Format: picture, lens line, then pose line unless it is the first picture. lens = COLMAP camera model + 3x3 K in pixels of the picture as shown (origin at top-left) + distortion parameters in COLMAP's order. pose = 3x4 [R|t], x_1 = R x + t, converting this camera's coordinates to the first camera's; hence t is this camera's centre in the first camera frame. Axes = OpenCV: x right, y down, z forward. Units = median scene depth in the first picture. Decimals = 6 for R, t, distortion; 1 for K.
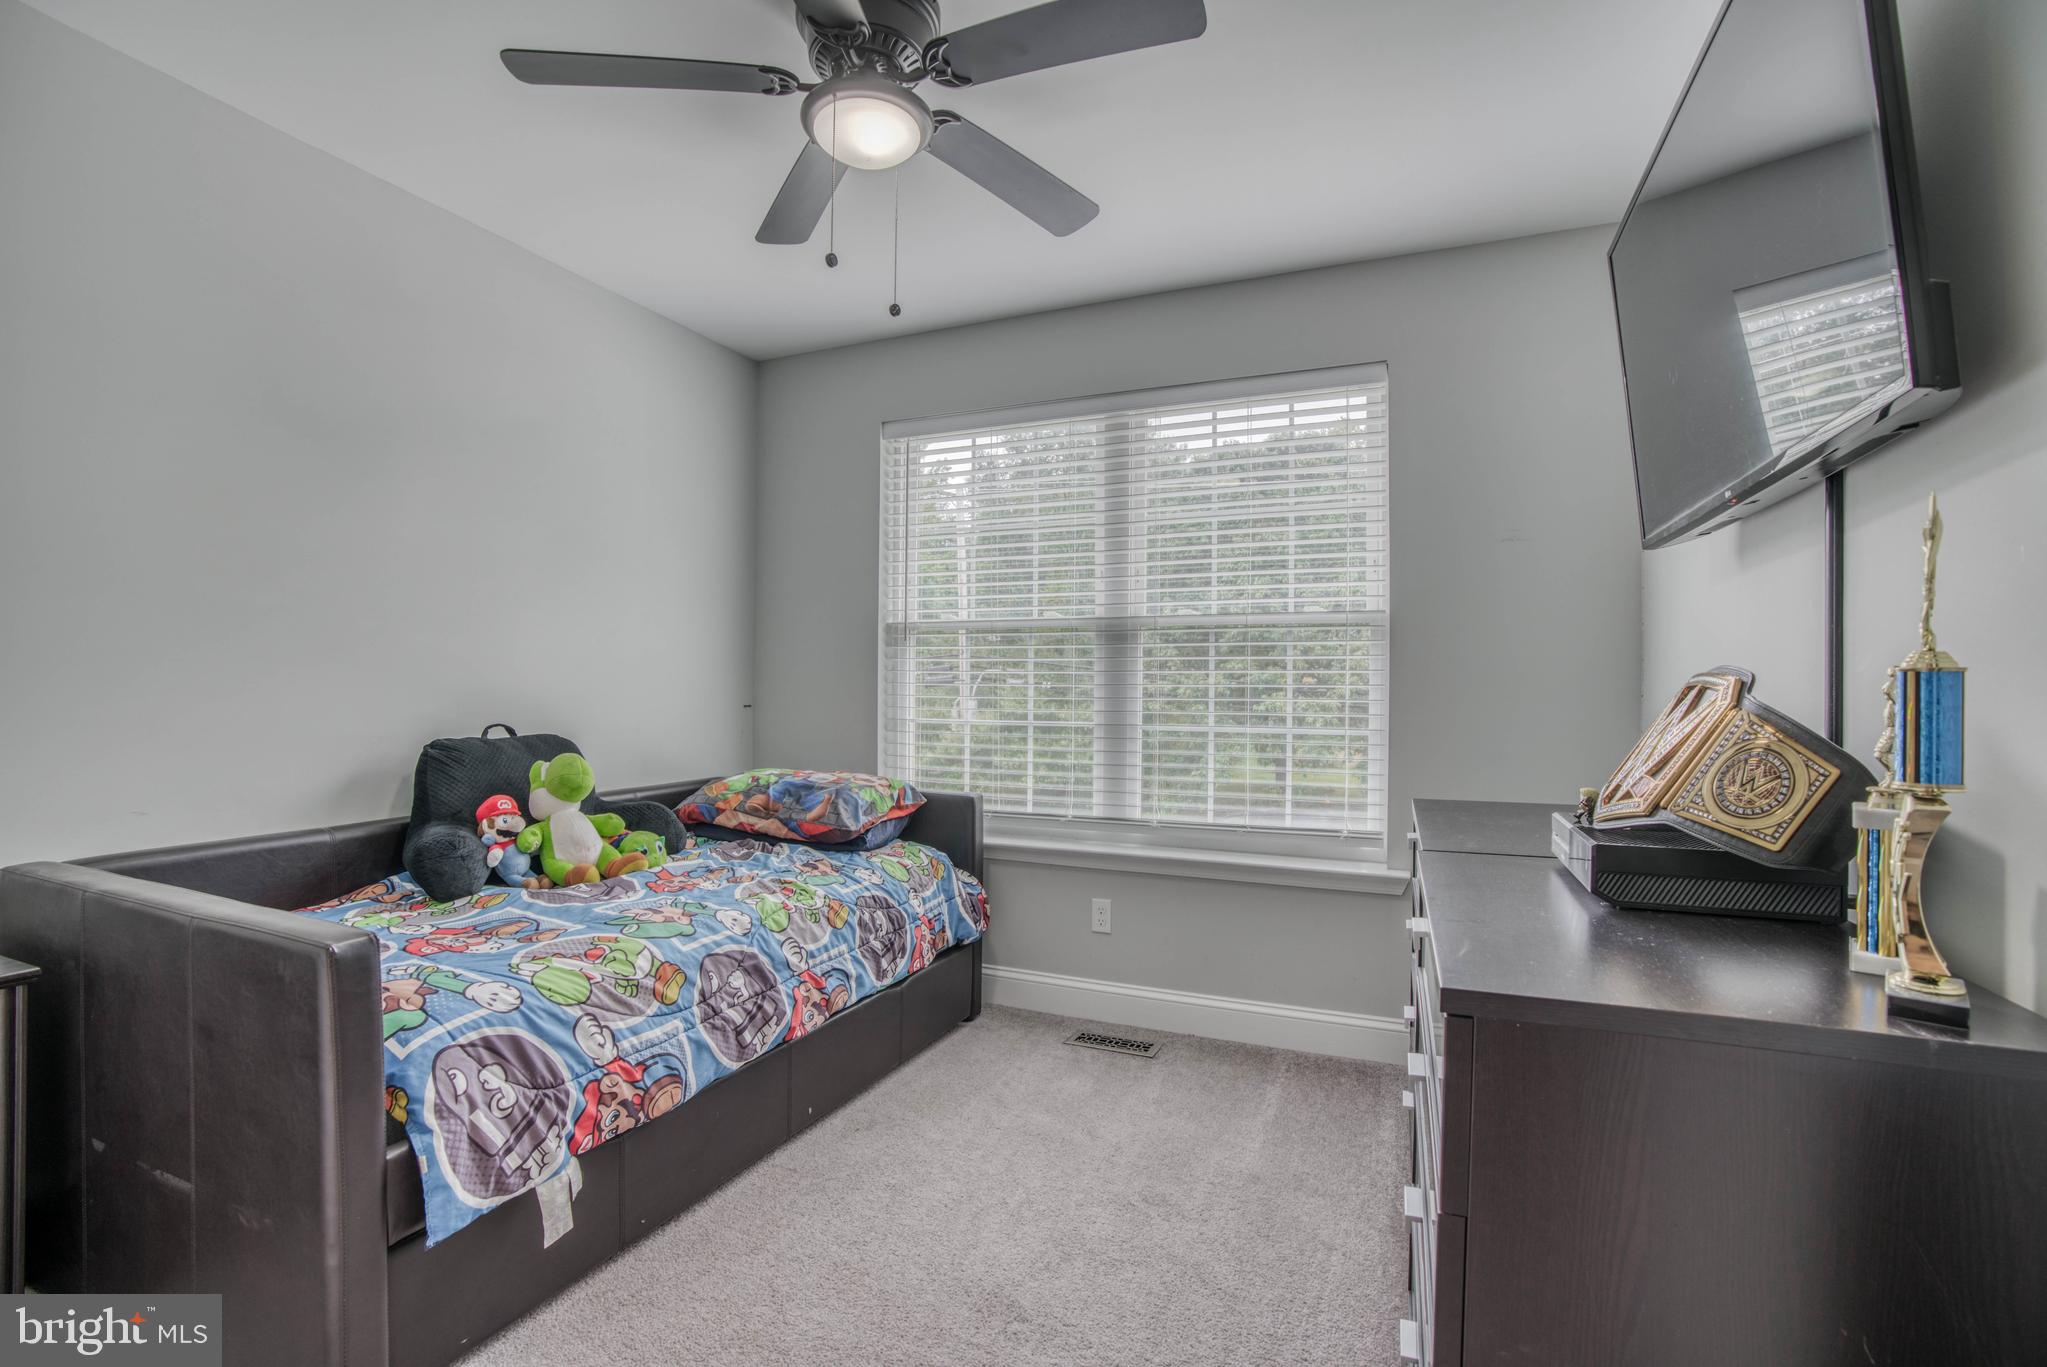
lens RADIAL K [[924.0, 0, 1023.5], [0, 924.0, 683.5], [0, 0, 1]] dist [-0.070053, 0.027308]
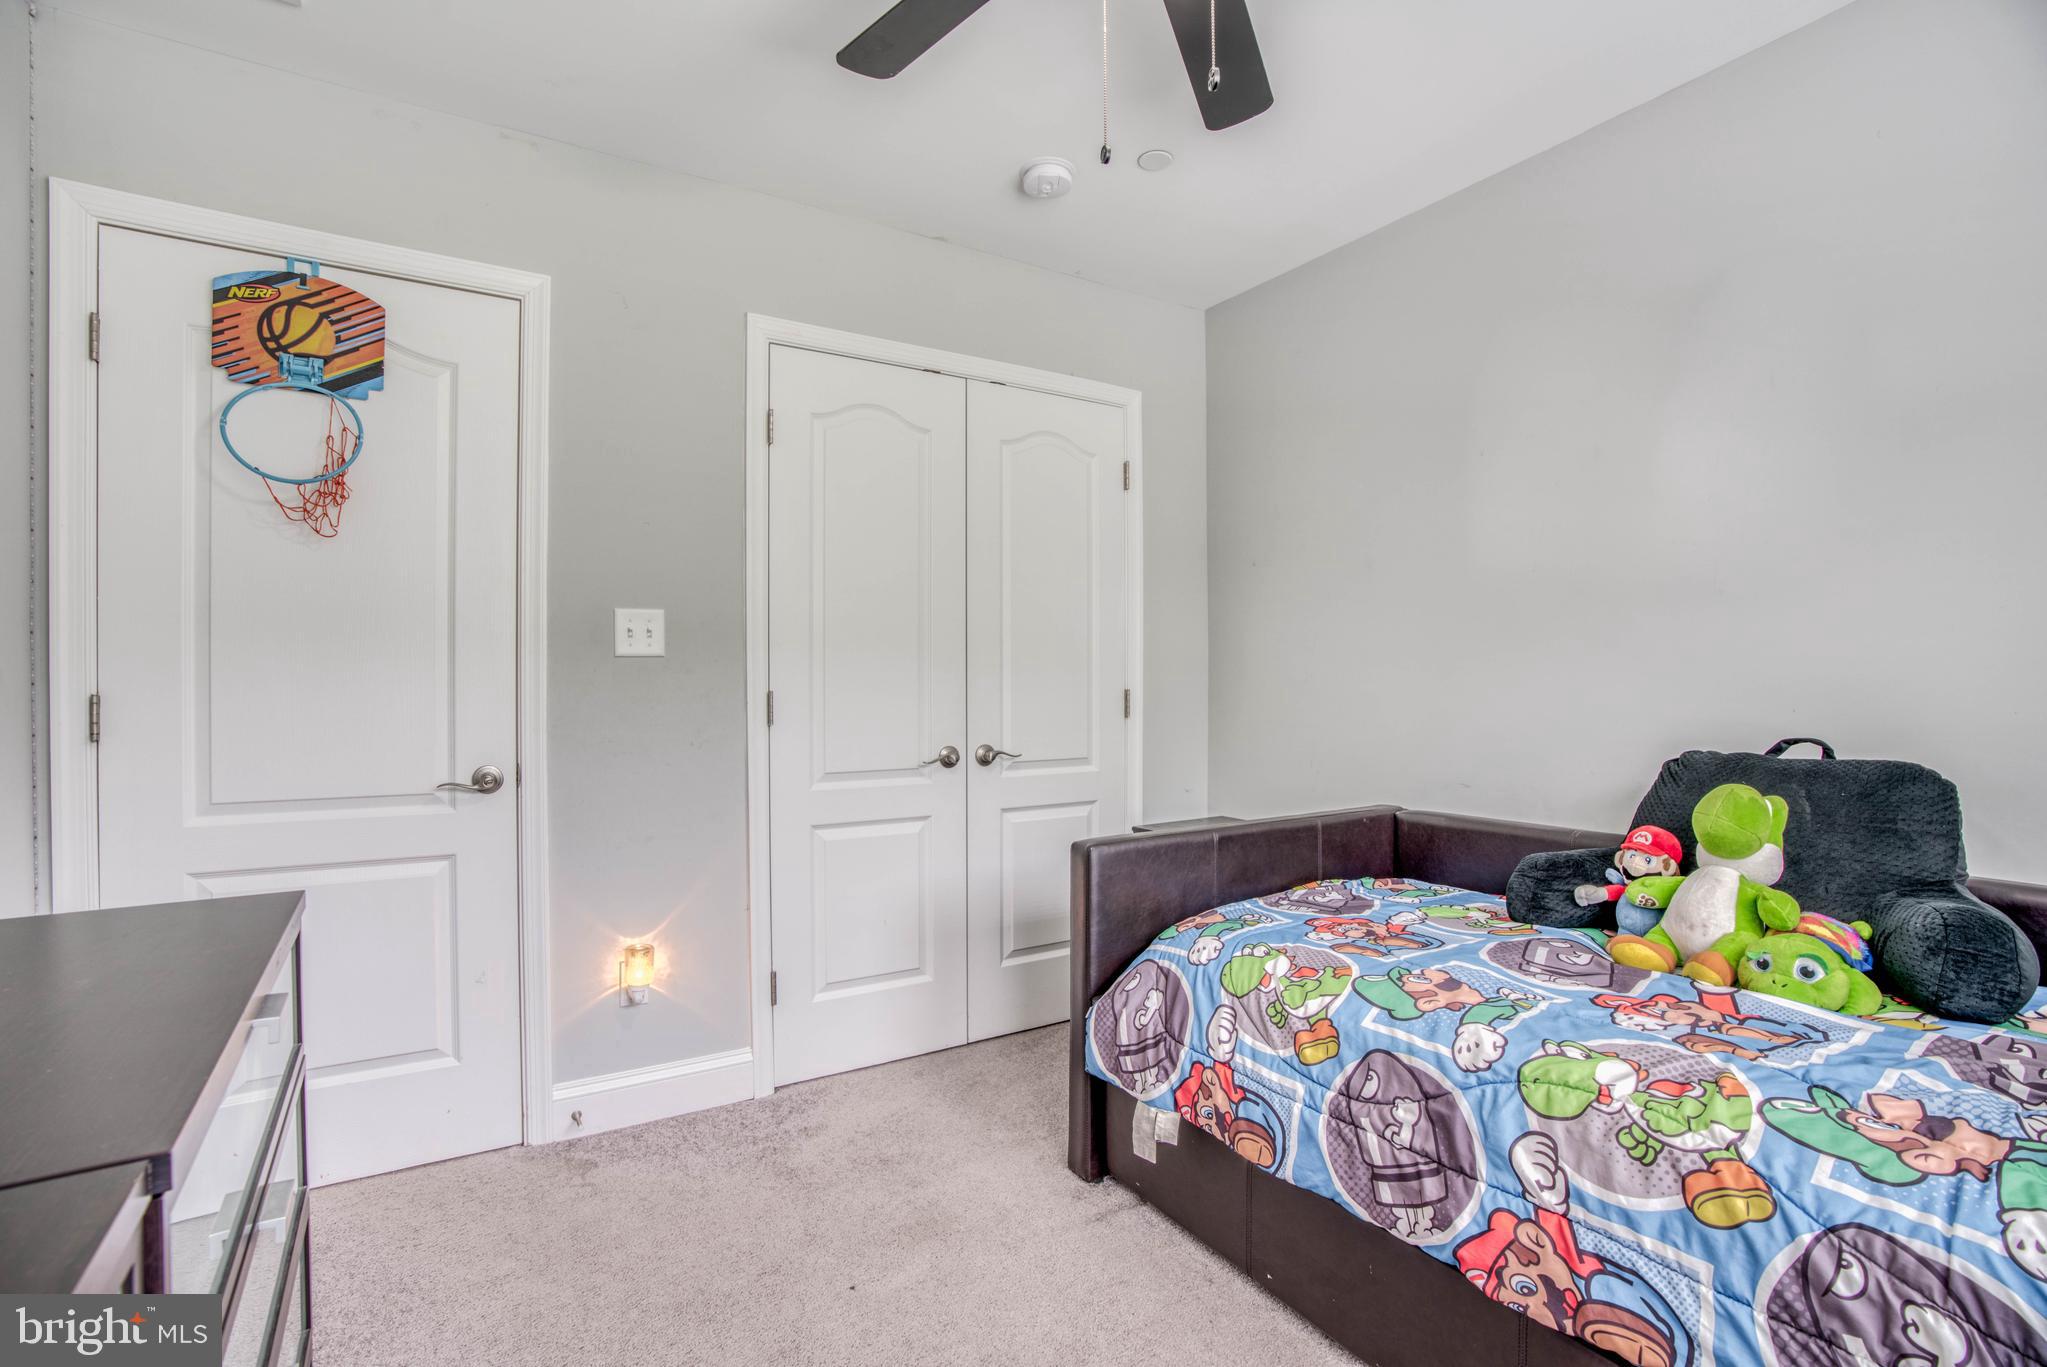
lens RADIAL K [[952.3, 0, 1006.2], [0, 952.3, 685.5], [0, 0, 1]] dist [-0.070071, 0.030298]
pose [[-0.579067, -0.002941, -0.815275, 0.451985], [-0.001591, 0.999996, -0.002477, 0.009298], [0.815279, -0.000137, -0.579069, 1.228049]]
